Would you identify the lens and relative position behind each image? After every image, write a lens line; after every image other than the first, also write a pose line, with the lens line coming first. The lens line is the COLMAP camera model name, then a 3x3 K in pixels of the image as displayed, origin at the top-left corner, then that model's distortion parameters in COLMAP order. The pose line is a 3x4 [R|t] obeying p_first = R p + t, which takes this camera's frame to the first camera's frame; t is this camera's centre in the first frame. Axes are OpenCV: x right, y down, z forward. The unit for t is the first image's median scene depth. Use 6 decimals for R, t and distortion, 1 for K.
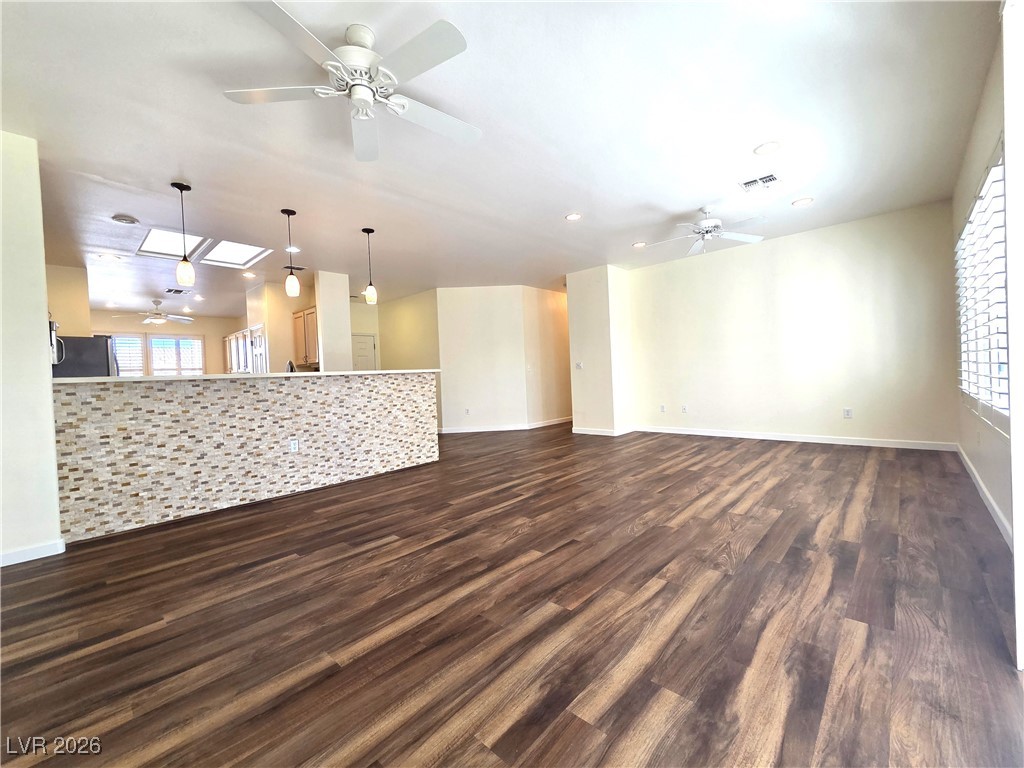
lens RADIAL K [[420.2, 0, 512.4], [0, 420.2, 384.0], [0, 0, 1]] dist [-0.000331, 0.000035]
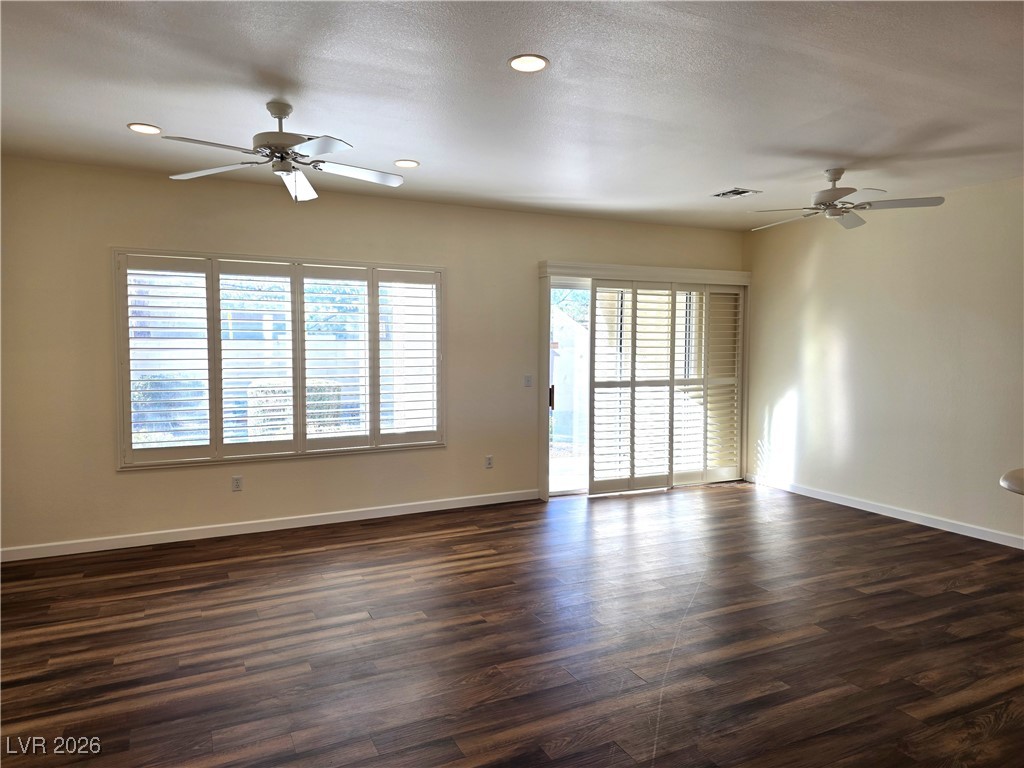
lens RADIAL K [[688.8, 0, 514.0], [0, 688.8, 378.7], [0, 0, 1]] dist [0.050451, -0.032431]
pose [[-0.937399, 0.019874, 0.347689, -0.110246], [0.043881, 0.997154, 0.061309, -0.226121], [-0.345481, 0.072728, -0.935603, 2.720379]]
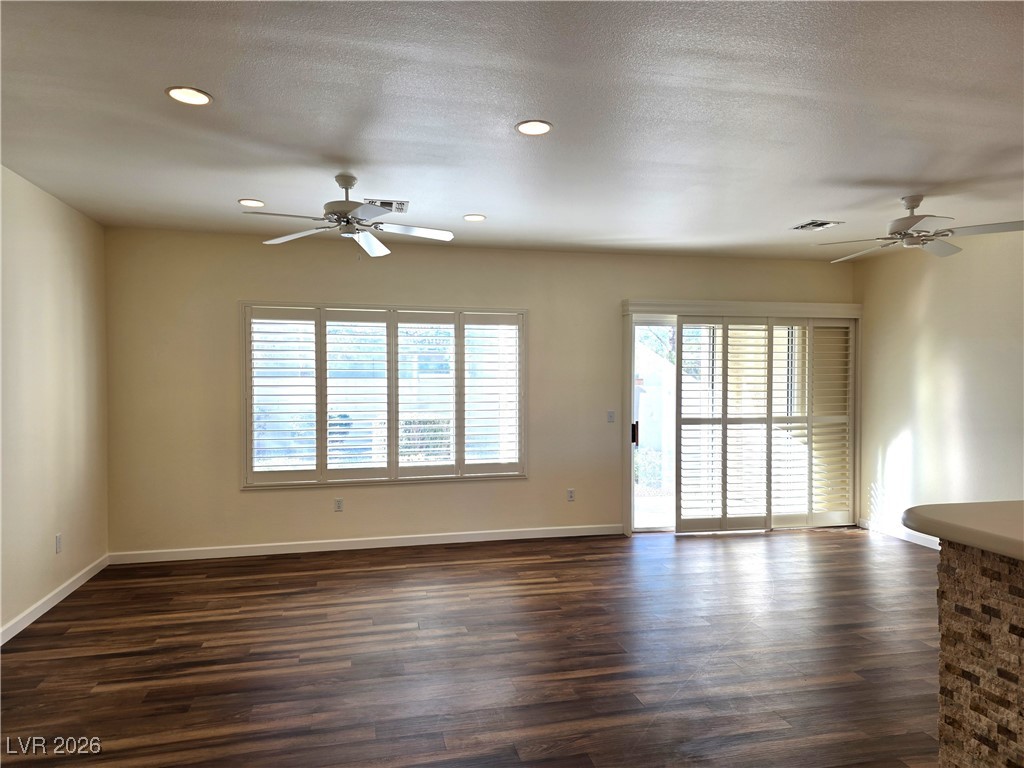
lens RADIAL K [[688.8, 0, 510.9], [0, 688.8, 389.5], [0, 0, 1]] dist [0.050451, -0.032431]
pose [[-0.833674, 0.033897, 0.551215, -0.379756], [0.048199, 0.998772, 0.011479, -0.211974], [-0.550149, 0.036138, -0.834284, 2.702952]]
